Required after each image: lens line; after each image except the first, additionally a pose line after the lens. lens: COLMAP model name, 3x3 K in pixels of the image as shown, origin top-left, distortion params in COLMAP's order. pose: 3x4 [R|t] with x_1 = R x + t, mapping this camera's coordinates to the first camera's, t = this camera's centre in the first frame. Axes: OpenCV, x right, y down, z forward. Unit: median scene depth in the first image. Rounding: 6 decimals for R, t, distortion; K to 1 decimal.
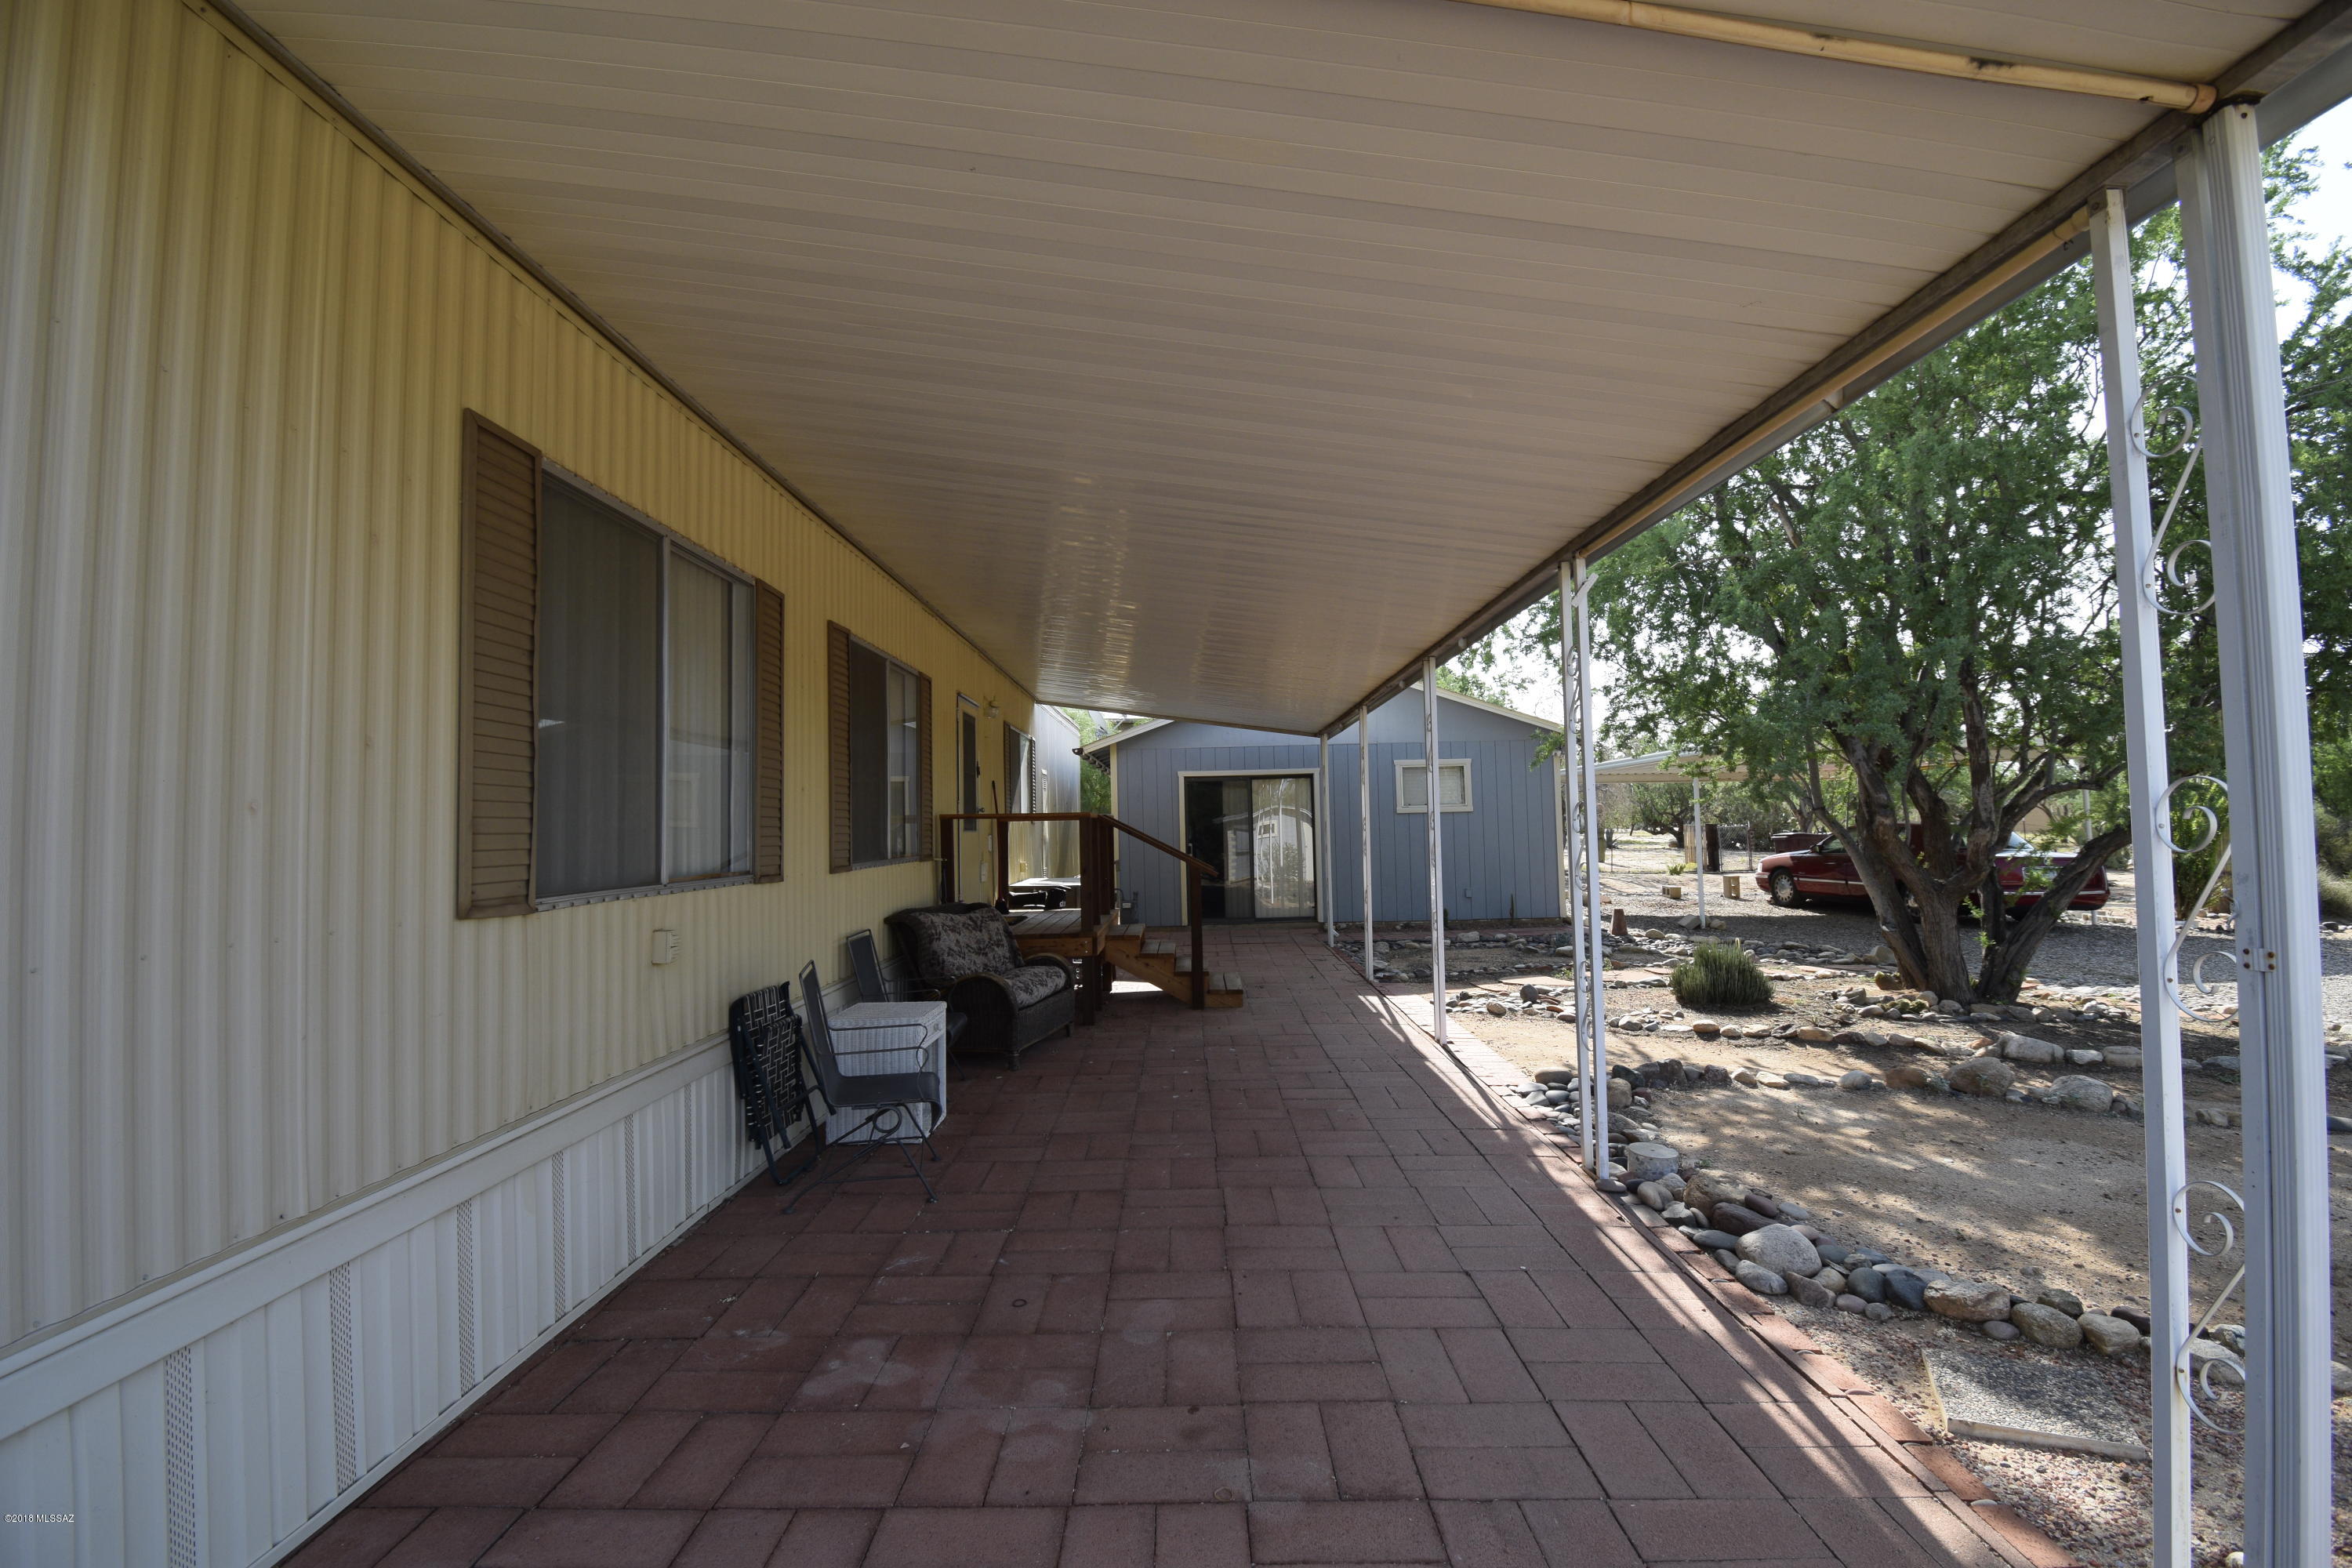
lens RADIAL K [[1041.1, 0, 1187.4], [0, 1041.1, 780.6], [0, 0, 1]] dist [-0.000997, -0.000459]
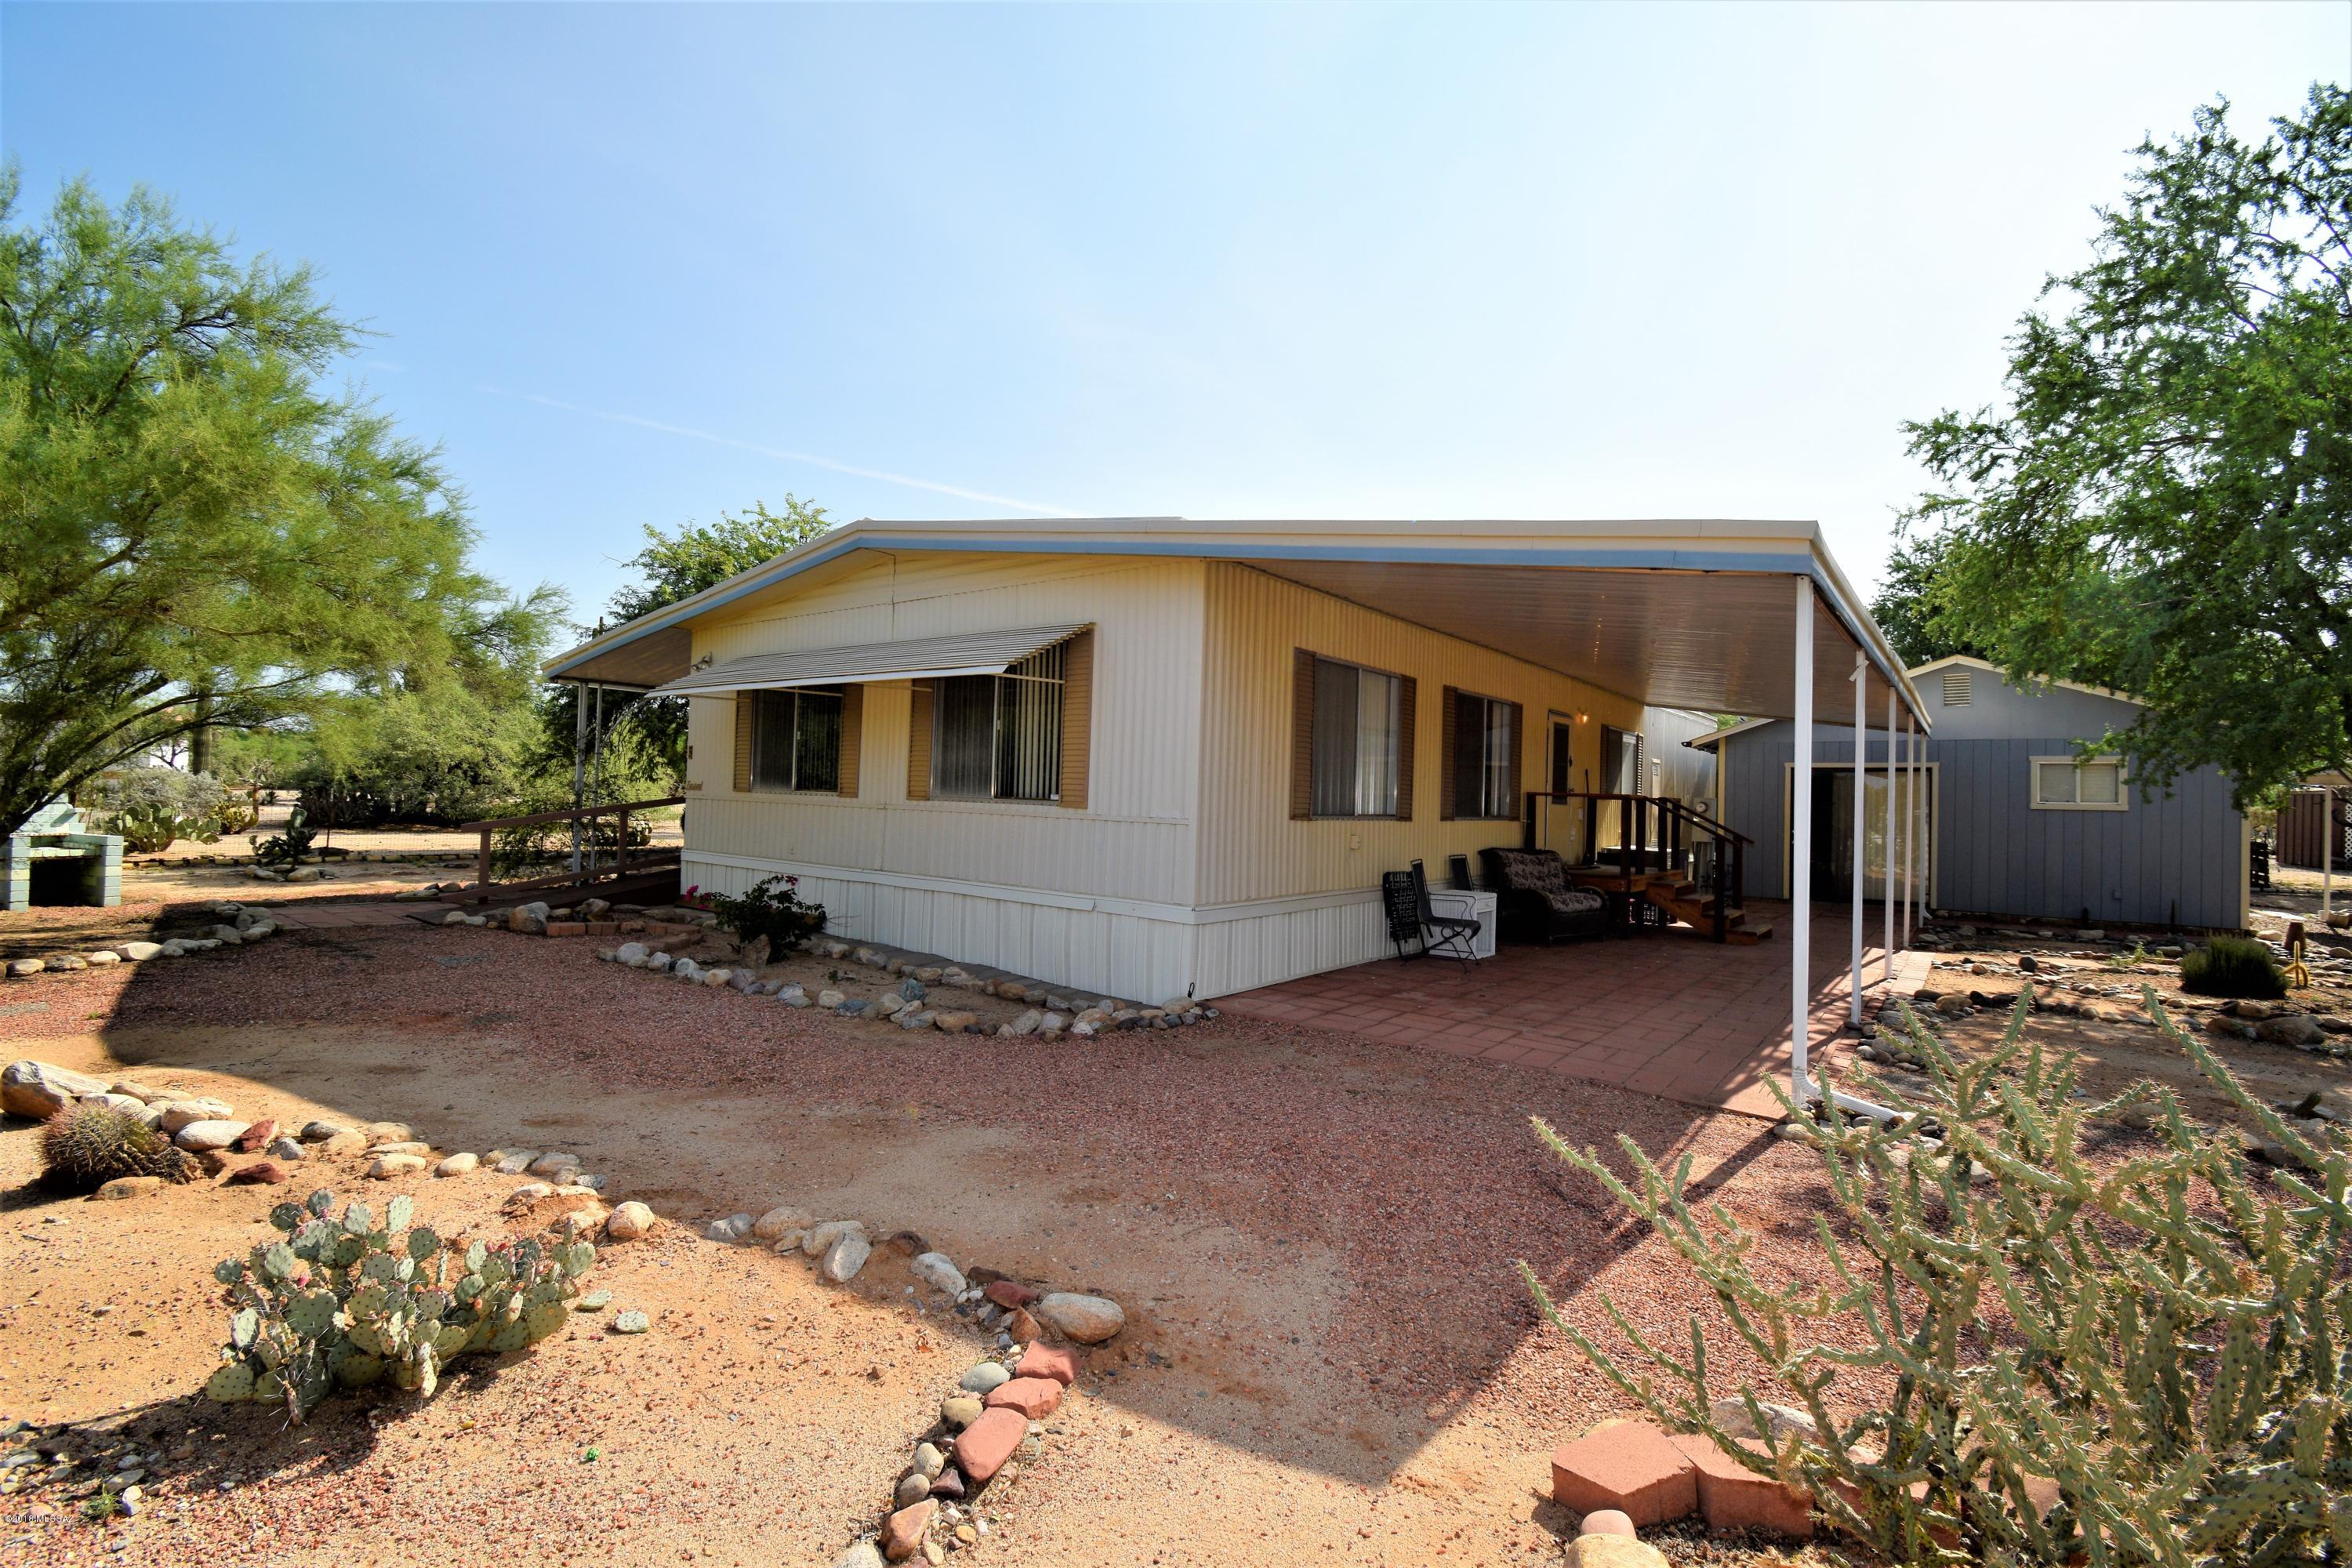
lens RADIAL K [[1041.1, 0, 1187.4], [0, 1041.1, 780.6], [0, 0, 1]] dist [-0.000997, -0.000459]
pose [[0.791383, 0.031441, -0.610511, 0.492283], [-0.016507, 0.999411, 0.030073, -0.036149], [0.611098, -0.013722, 0.791436, -0.857247]]
